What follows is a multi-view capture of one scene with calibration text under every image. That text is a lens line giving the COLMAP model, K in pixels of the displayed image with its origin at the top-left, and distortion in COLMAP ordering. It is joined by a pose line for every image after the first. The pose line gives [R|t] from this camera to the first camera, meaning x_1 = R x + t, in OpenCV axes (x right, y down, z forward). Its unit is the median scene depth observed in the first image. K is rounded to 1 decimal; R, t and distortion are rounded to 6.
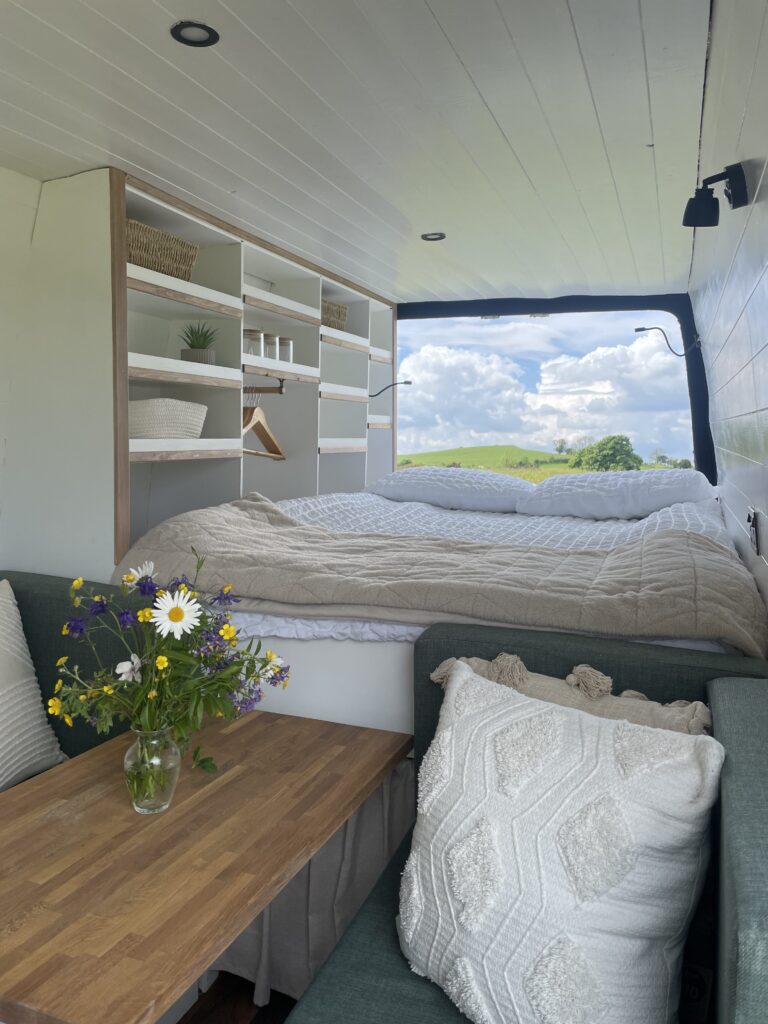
lens RADIAL K [[791.2, 0, 388.8], [0, 791.2, 516.4], [0, 0, 1]] dist [0.070165, -0.091307]
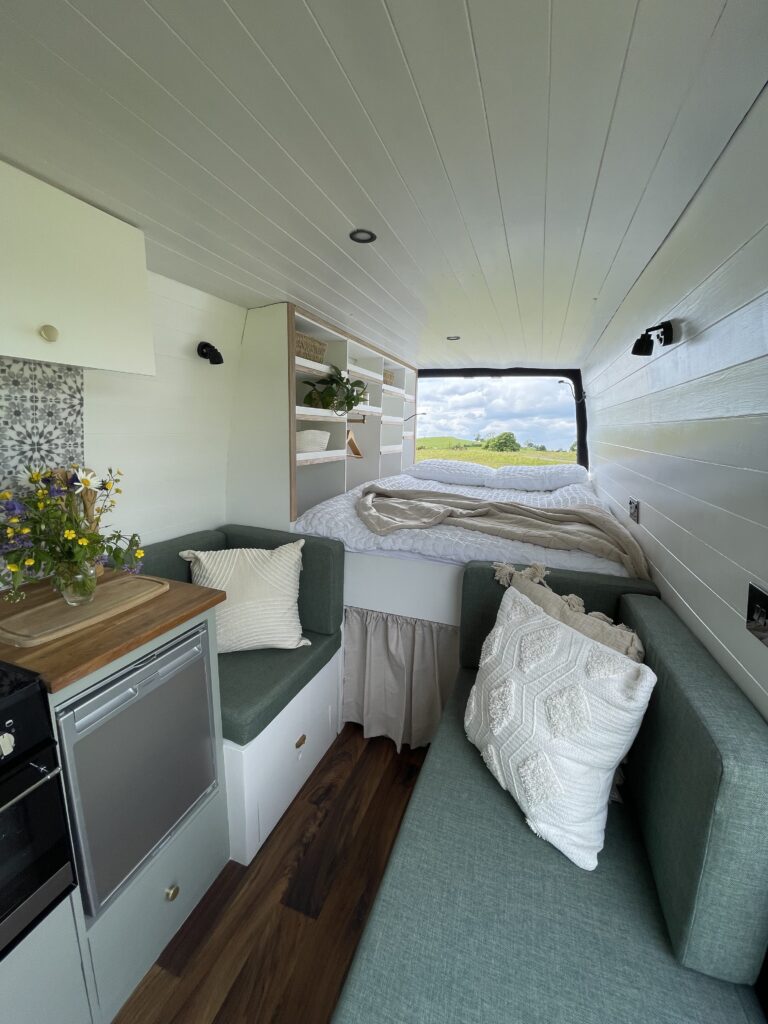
lens RADIAL K [[422.8, 0, 394.4], [0, 422.8, 514.7], [0, 0, 1]] dist [-0.004975, 0.000199]
pose [[0.999671, 0.006761, 0.024723, -0.098535], [-0.009097, 0.995377, 0.095614, -0.043321], [-0.023962, -0.095807, 0.995111, 0.011557]]
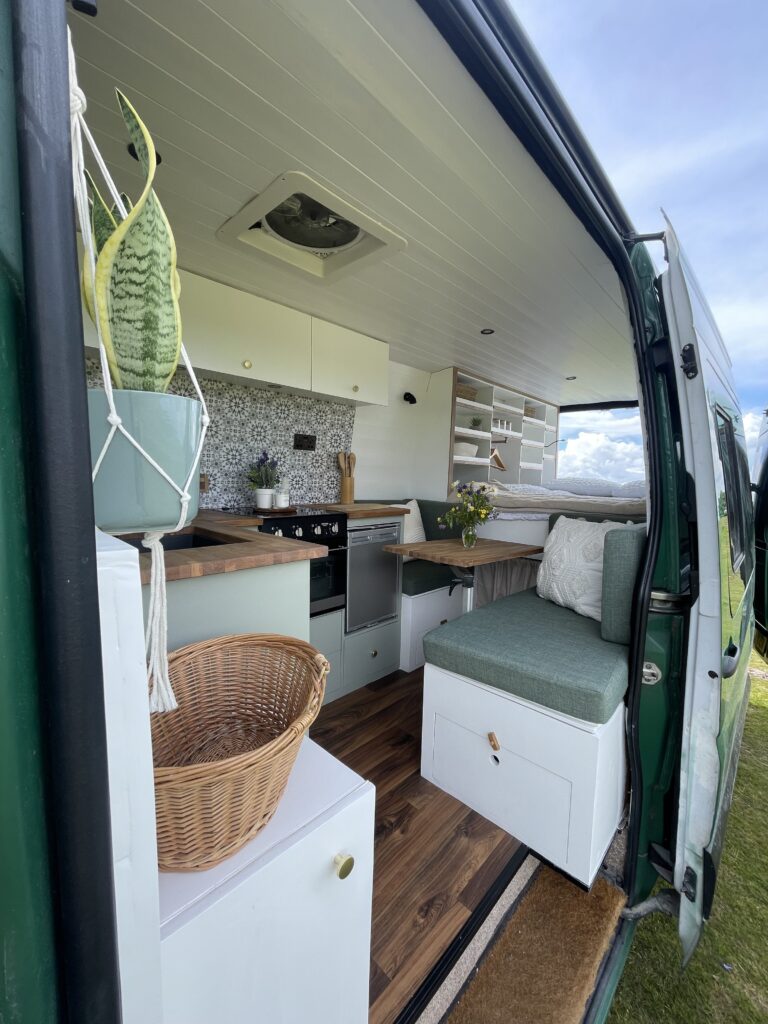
lens RADIAL K [[422.8, 0, 386.9], [0, 422.8, 514.0], [0, 0, 1]] dist [-0.004975, 0.000199]
pose [[0.921105, 0.041249, -0.387124, 0.053773], [-0.052499, 0.998449, -0.018526, 0.133465], [0.385759, 0.037388, 0.921842, -0.442552]]
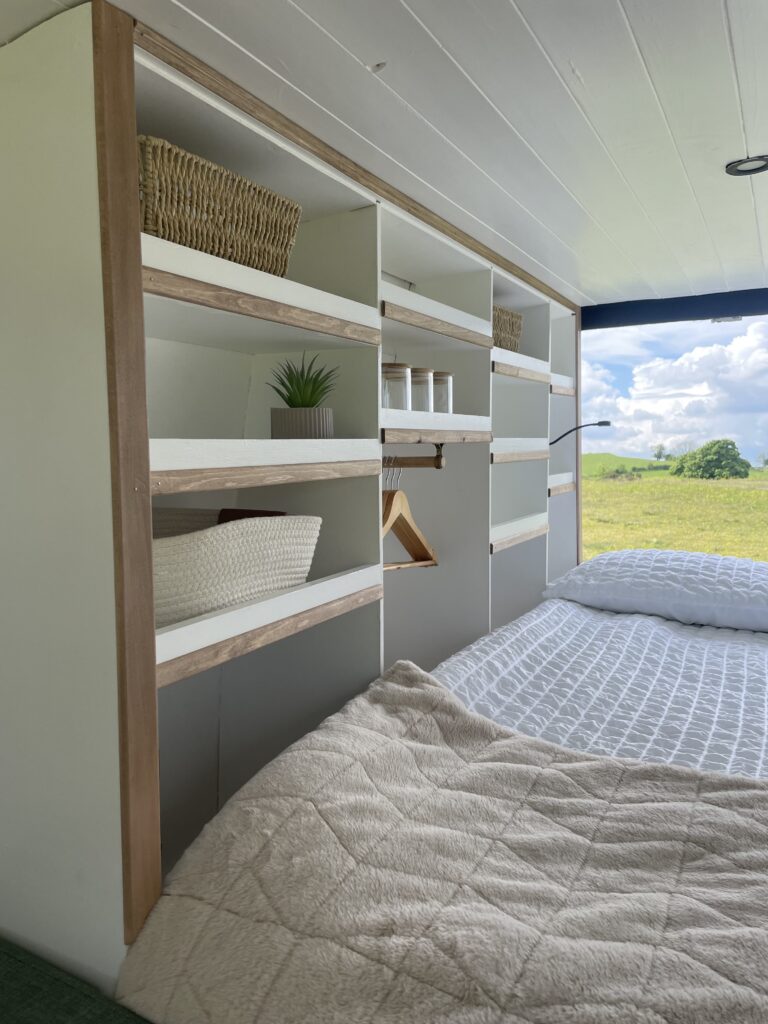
lens RADIAL K [[791.2, 0, 386.4], [0, 791.2, 508.9], [0, 0, 1]] dist [0.070165, -0.091307]
pose [[0.993186, -0.025607, -0.113688, -0.121434], [0.022753, 0.999394, -0.026336, -0.123469], [0.114294, 0.023570, 0.993167, 0.469354]]
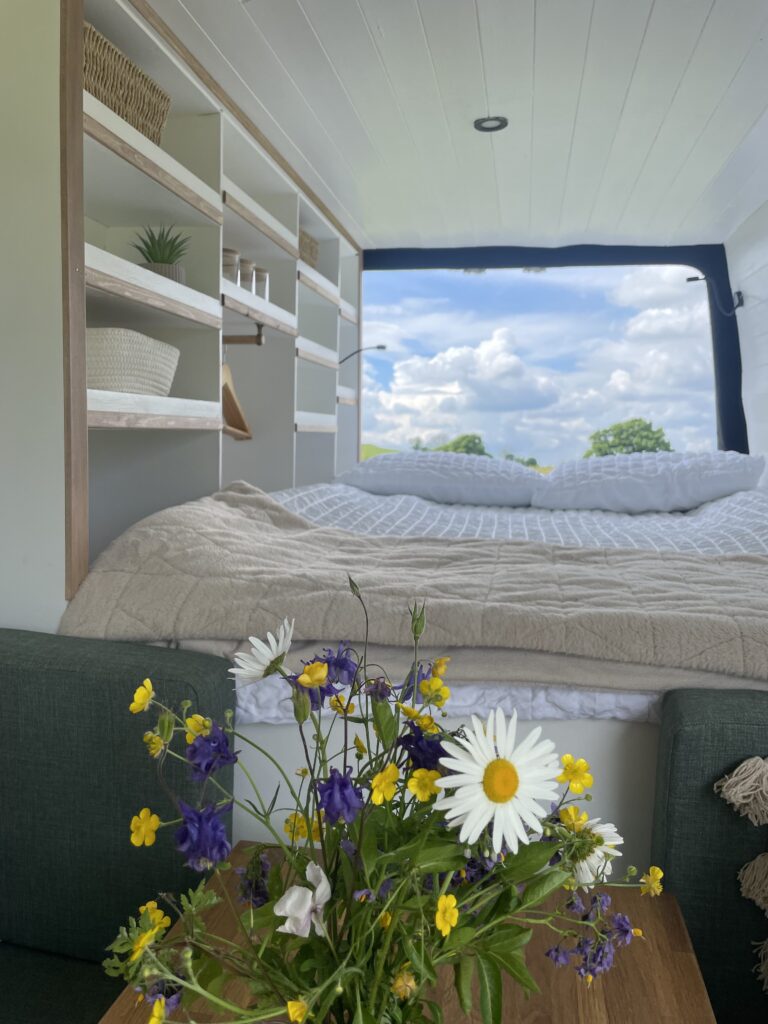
lens RADIAL K [[791.2, 0, 383.1], [0, 791.2, 513.7], [0, 0, 1]] dist [0.070165, -0.091307]
pose [[0.984621, -0.015652, 0.174000, -0.170997], [0.015886, 0.999874, 0.000047, 0.000428], [-0.173979, 0.002718, 0.984746, 0.301580]]
